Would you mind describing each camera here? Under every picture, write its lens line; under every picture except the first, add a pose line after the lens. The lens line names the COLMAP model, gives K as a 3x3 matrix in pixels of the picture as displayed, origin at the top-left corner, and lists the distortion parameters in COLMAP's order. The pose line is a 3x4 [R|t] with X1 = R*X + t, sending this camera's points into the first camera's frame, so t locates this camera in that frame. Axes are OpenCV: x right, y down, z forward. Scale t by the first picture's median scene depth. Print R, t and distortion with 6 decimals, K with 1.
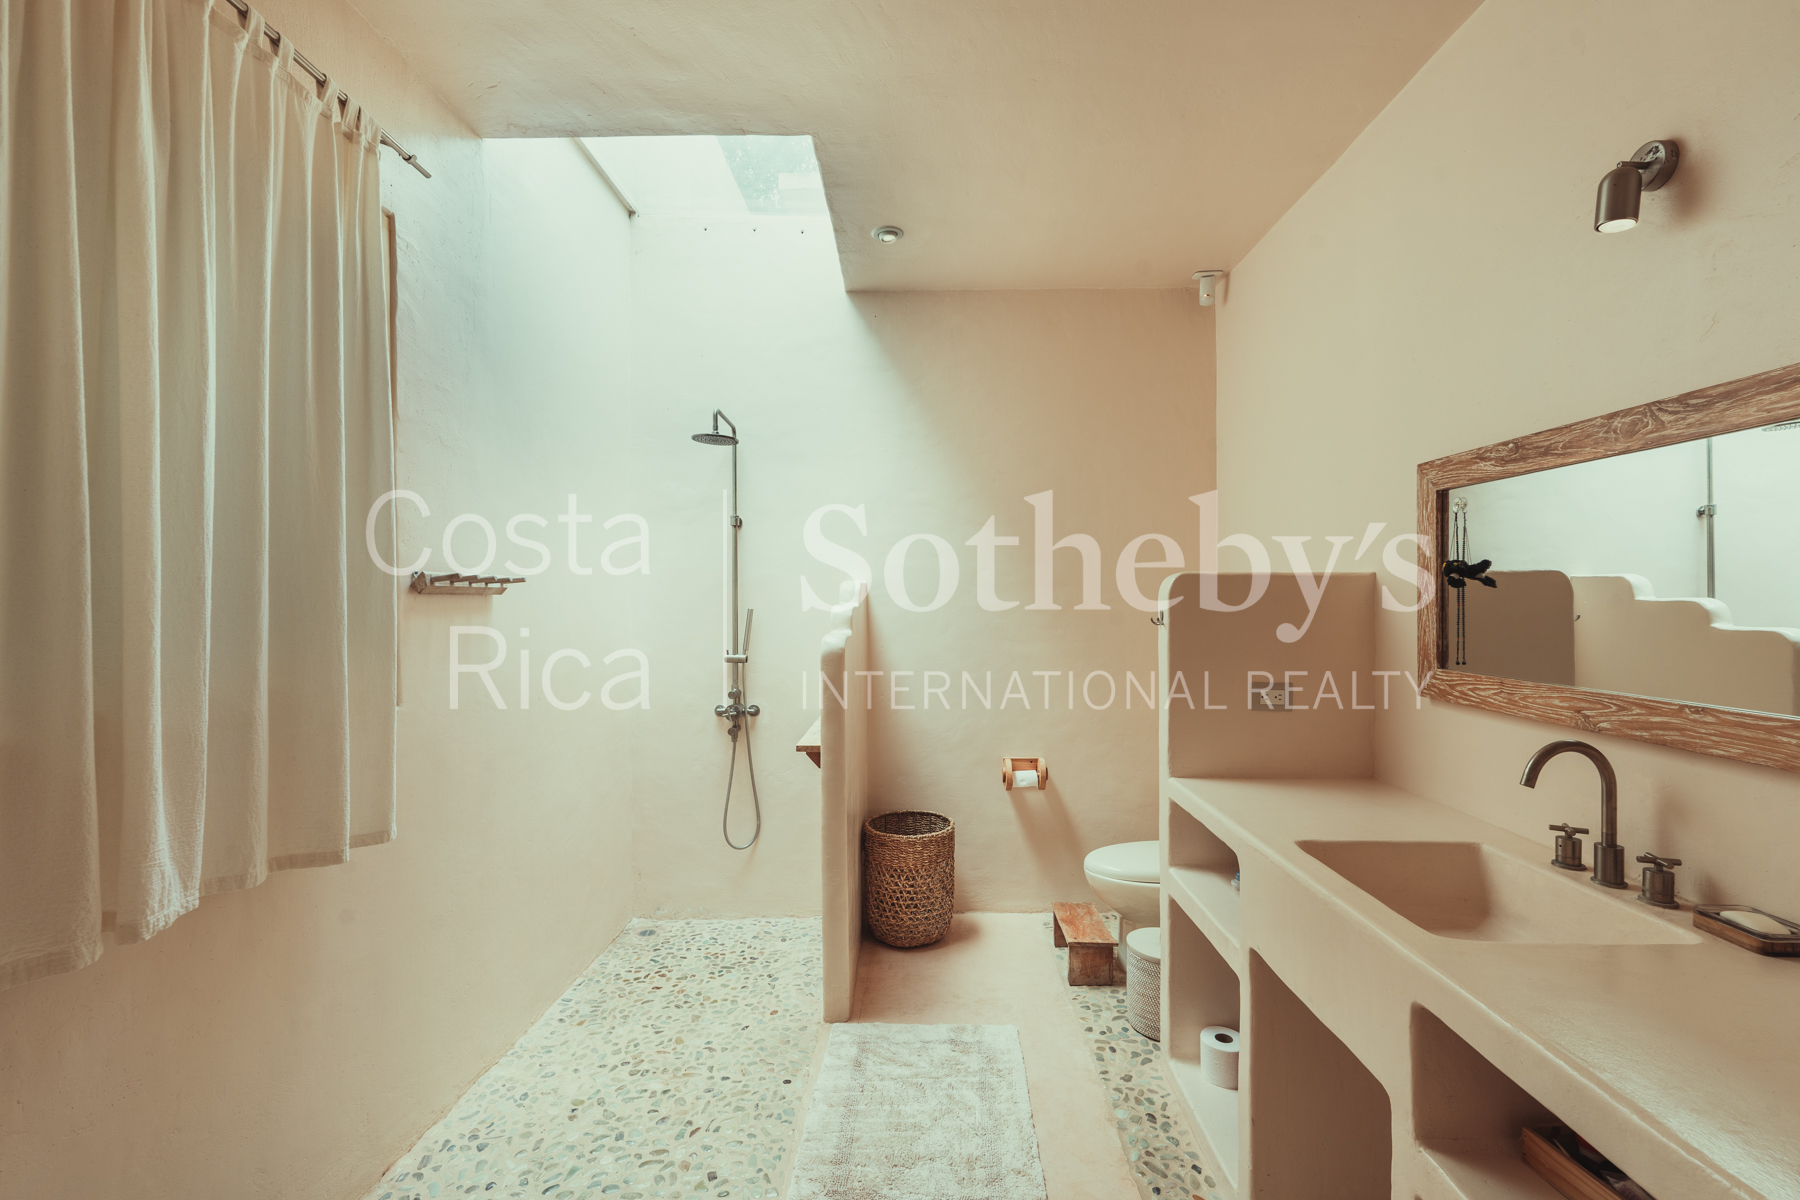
lens RADIAL K [[792.8, 0, 954.5], [0, 792.8, 604.0], [0, 0, 1]] dist [-0.002430, -0.001428]
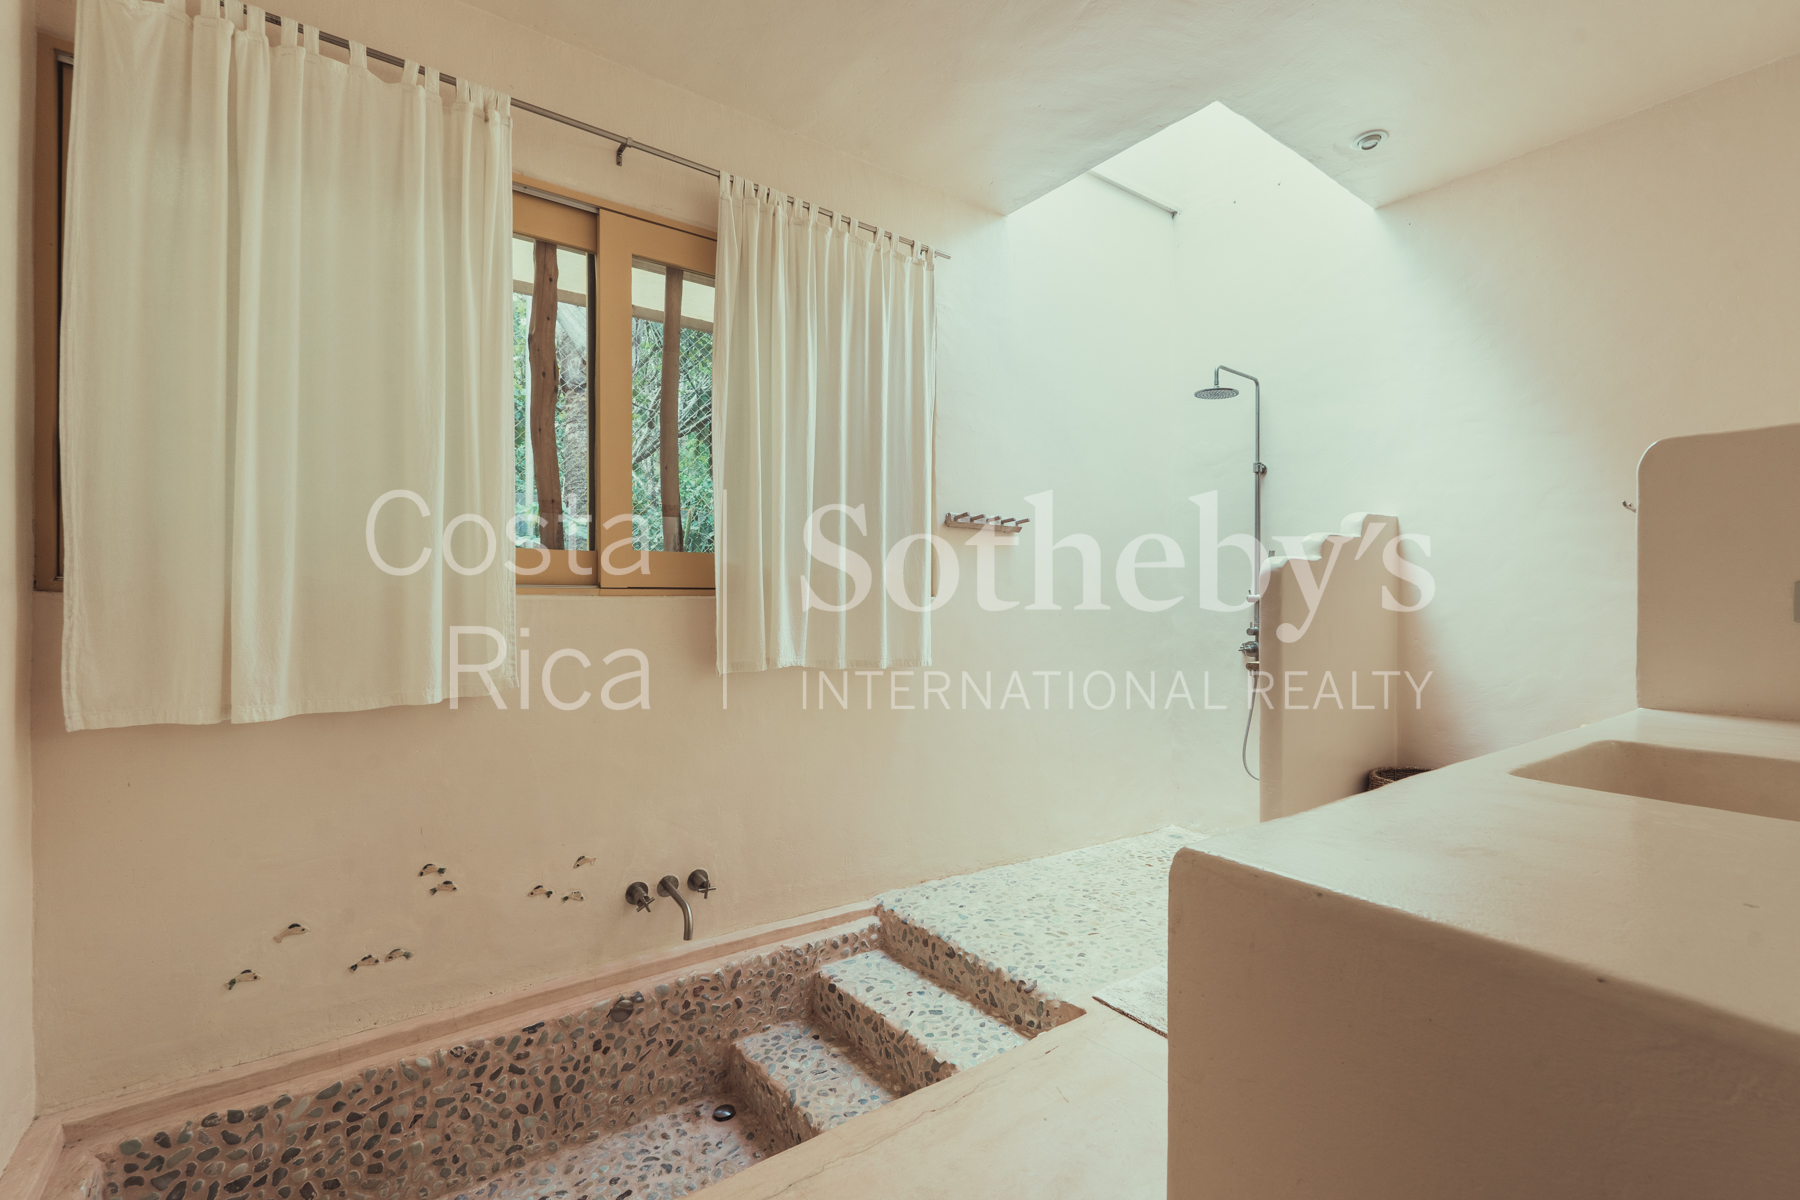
lens RADIAL K [[792.8, 0, 895.4], [0, 792.8, 586.3], [0, 0, 1]] dist [-0.002430, -0.001428]
pose [[0.605088, -0.012804, -0.796055, 0.449221], [0.000442, 0.999876, -0.015747, 0.115502], [0.796158, 0.009176, 0.605019, -0.025770]]
